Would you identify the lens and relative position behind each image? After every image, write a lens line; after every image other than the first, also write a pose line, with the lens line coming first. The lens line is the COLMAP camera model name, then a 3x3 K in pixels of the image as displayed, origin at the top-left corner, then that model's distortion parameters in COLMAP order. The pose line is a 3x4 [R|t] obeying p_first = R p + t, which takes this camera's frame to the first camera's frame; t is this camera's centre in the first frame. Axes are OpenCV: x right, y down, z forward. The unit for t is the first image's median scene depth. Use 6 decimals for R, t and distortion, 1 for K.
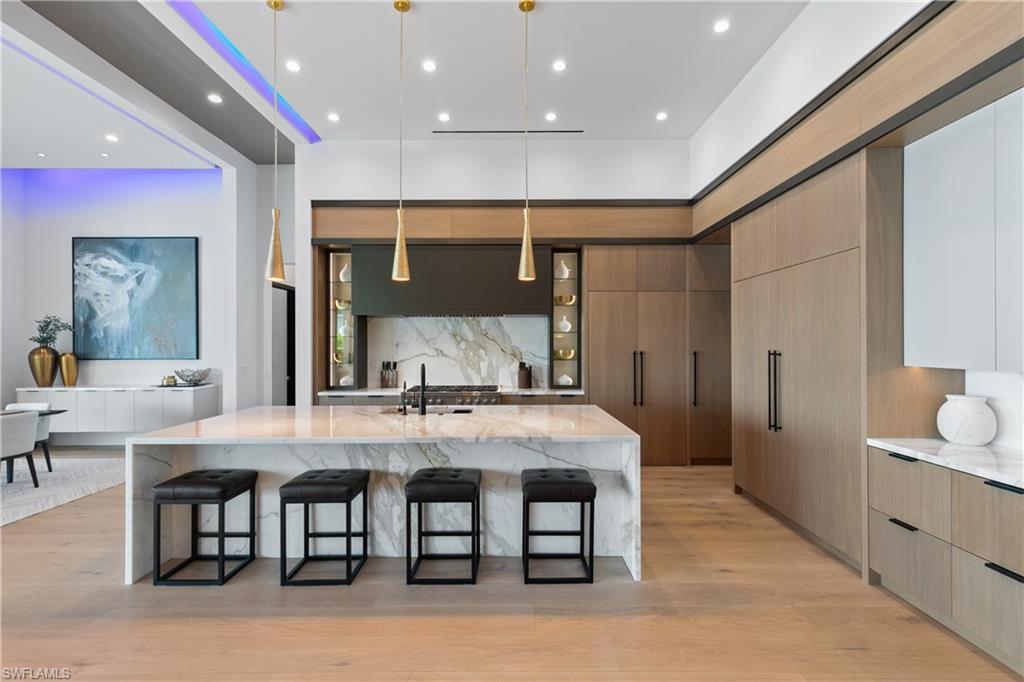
lens RADIAL K [[465.4, 0, 505.6], [0, 465.4, 343.4], [0, 0, 1]] dist [0.010622, -0.001227]
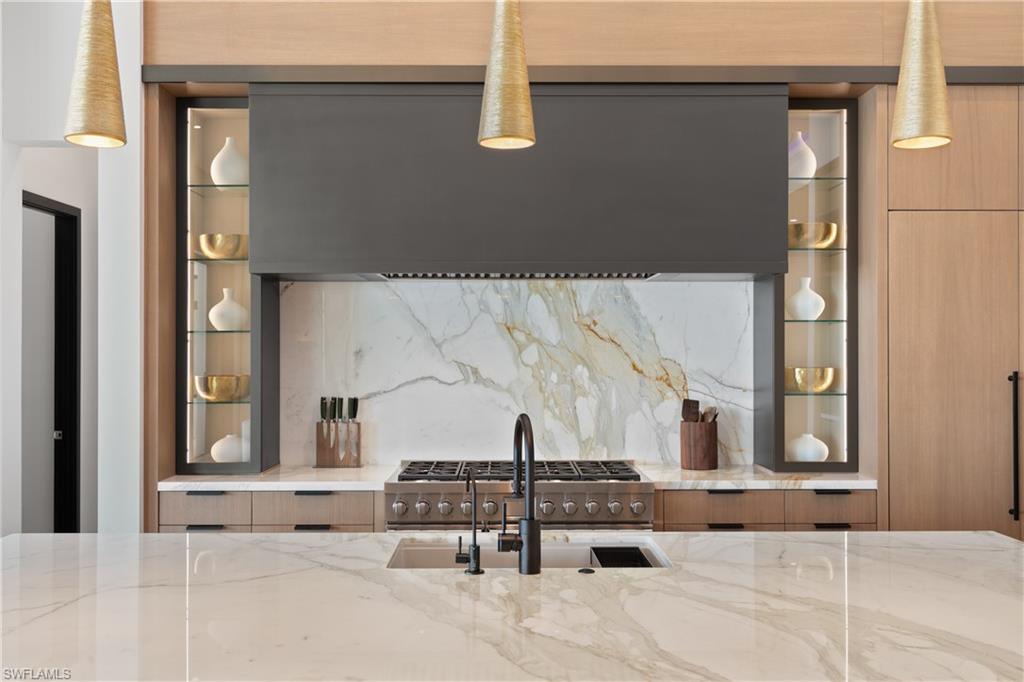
lens RADIAL K [[1007.9, 0, 501.5], [0, 1007.9, 342.3], [0, 0, 1]] dist [0.011827, 0.000000]
pose [[0.999946, 0.001740, 0.010234, -0.126601], [-0.001722, 0.999997, -0.001790, -0.004533], [-0.010237, 0.001772, 0.999946, 0.179258]]
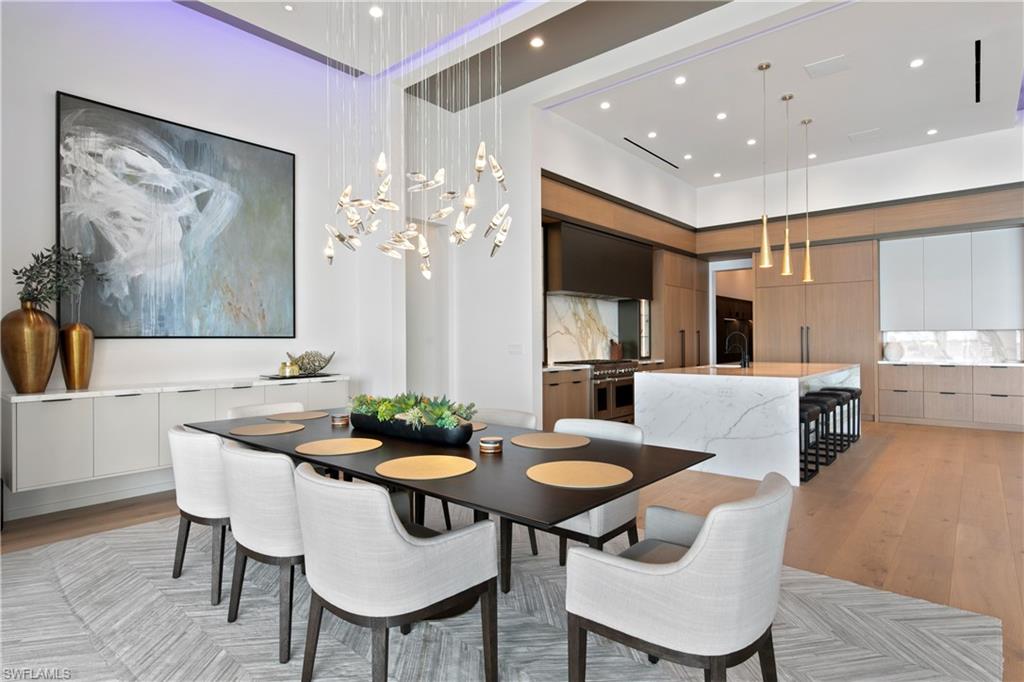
lens RADIAL K [[554.0, 0, 513.1], [0, 554.0, 336.4], [0, 0, 1]] dist [0.006366, -0.001656]
pose [[0.639355, 0.004693, 0.768898, -1.210804], [0.002681, 0.999962, -0.008333, 0.044573], [-0.768907, 0.007389, 0.639318, 0.290355]]
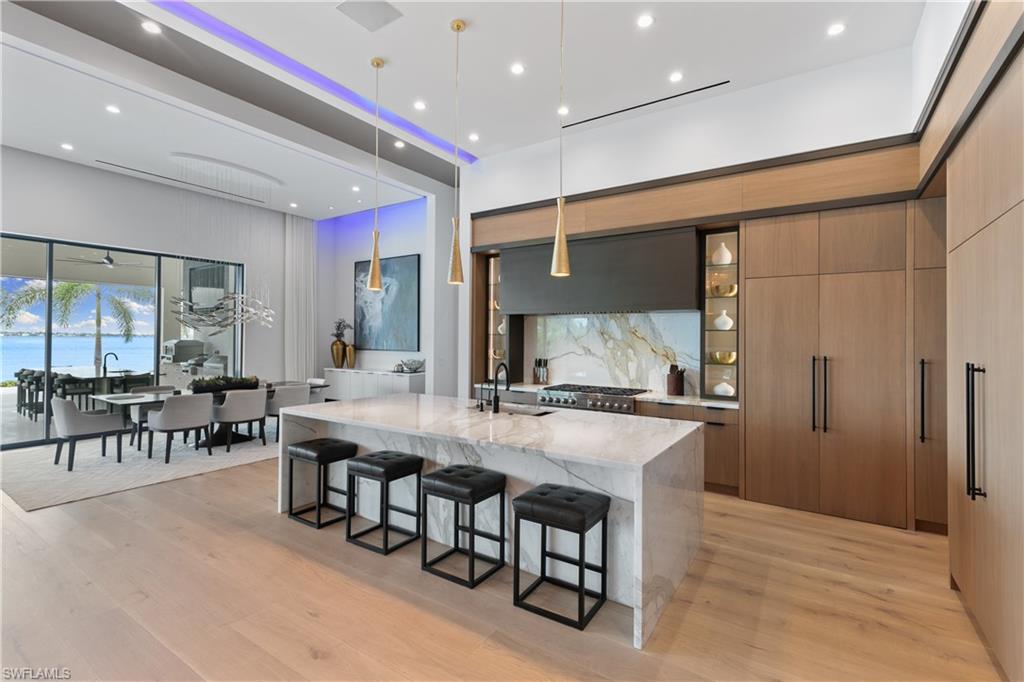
lens RADIAL K [[465.4, 0, 502.6], [0, 465.4, 334.5], [0, 0, 1]] dist [0.010622, -0.001227]
pose [[0.831017, 0.005266, -0.556222, 0.252983], [-0.009759, 0.999939, -0.005115, -0.008406], [0.556161, 0.009679, 0.831018, 0.099756]]
